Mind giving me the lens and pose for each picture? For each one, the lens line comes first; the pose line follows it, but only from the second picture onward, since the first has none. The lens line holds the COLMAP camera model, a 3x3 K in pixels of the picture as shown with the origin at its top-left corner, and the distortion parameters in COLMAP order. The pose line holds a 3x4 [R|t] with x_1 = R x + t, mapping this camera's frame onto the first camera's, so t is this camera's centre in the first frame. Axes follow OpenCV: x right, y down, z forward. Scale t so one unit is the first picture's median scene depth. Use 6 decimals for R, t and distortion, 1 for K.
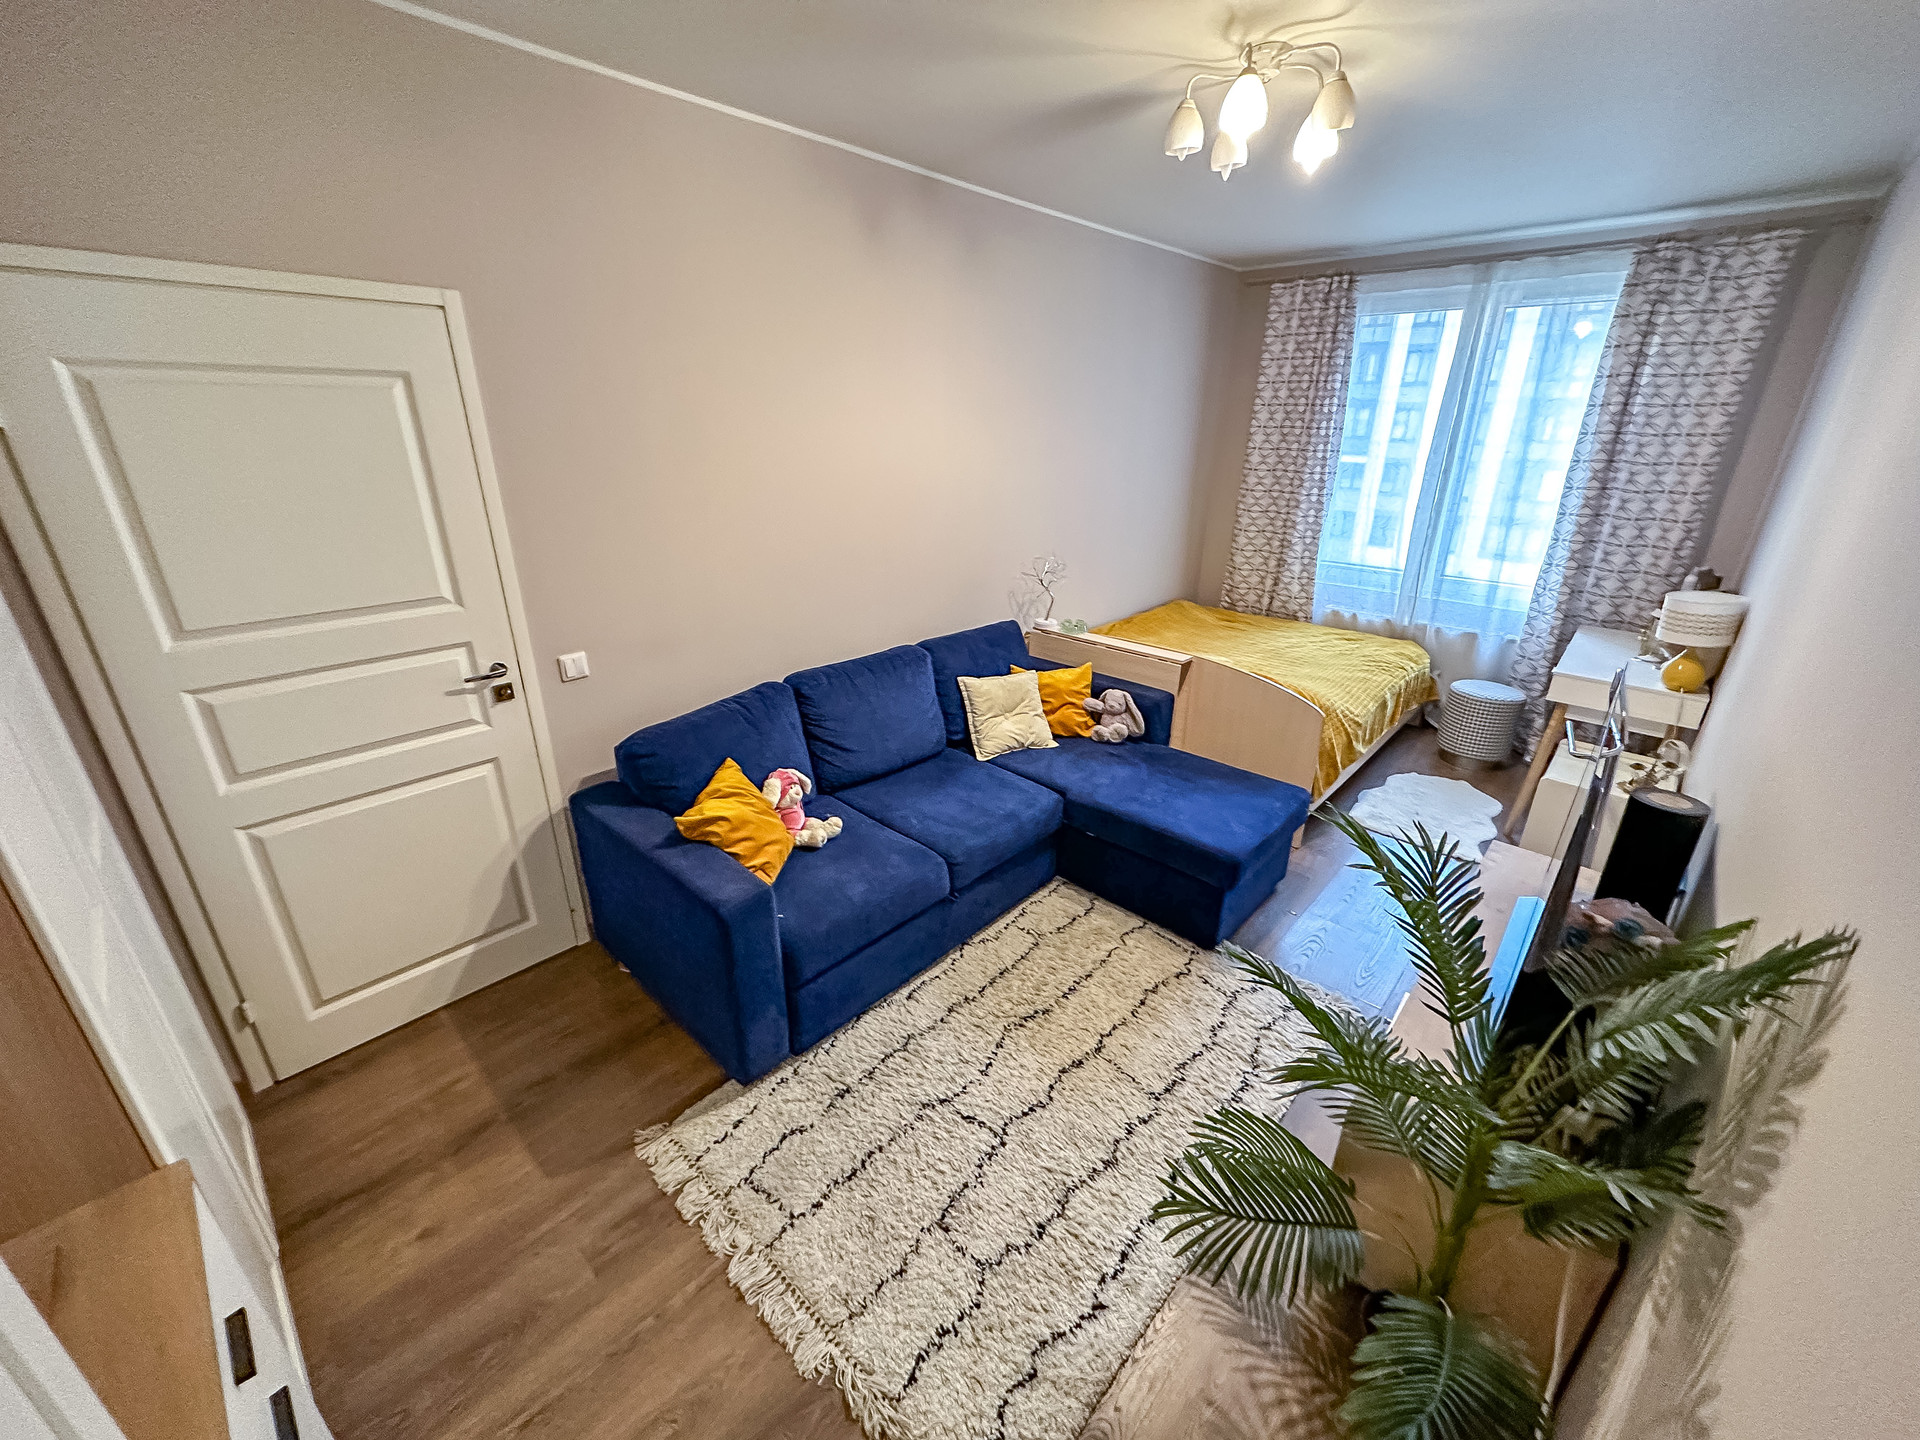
lens RADIAL K [[765.5, 0, 960.9], [0, 765.5, 711.6], [0, 0, 1]] dist [-0.004800, 0.000691]
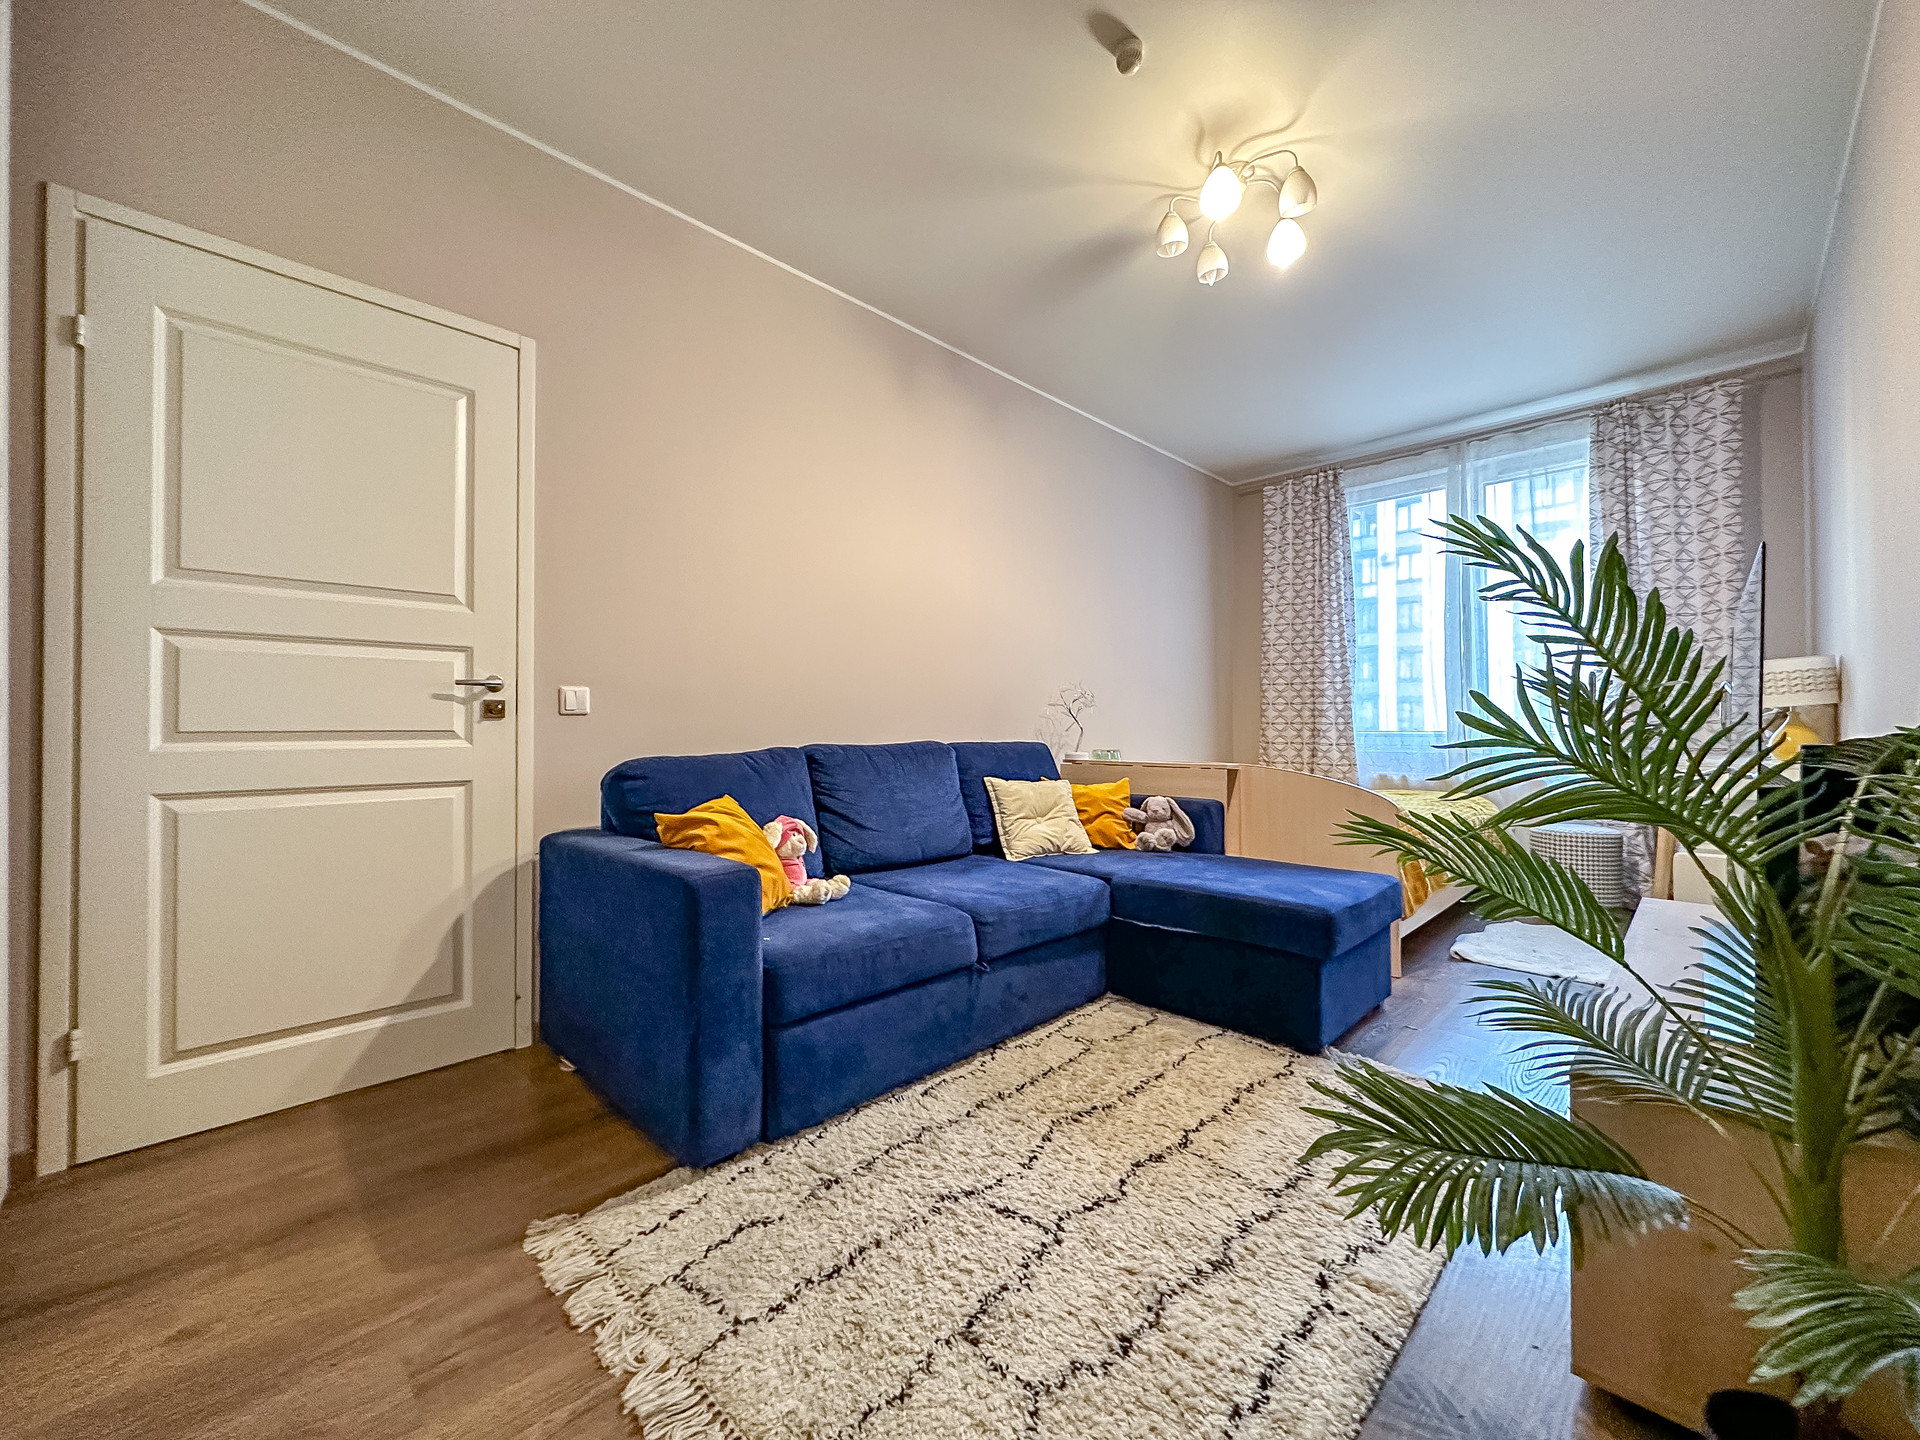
lens RADIAL K [[765.5, 0, 960.3], [0, 765.5, 711.0], [0, 0, 1]] dist [-0.004800, 0.000691]
pose [[0.999388, -0.013513, -0.032256, -0.002755], [0.000268, 0.925258, -0.379339, 0.304105], [0.034971, 0.379099, 0.924695, 0.150320]]
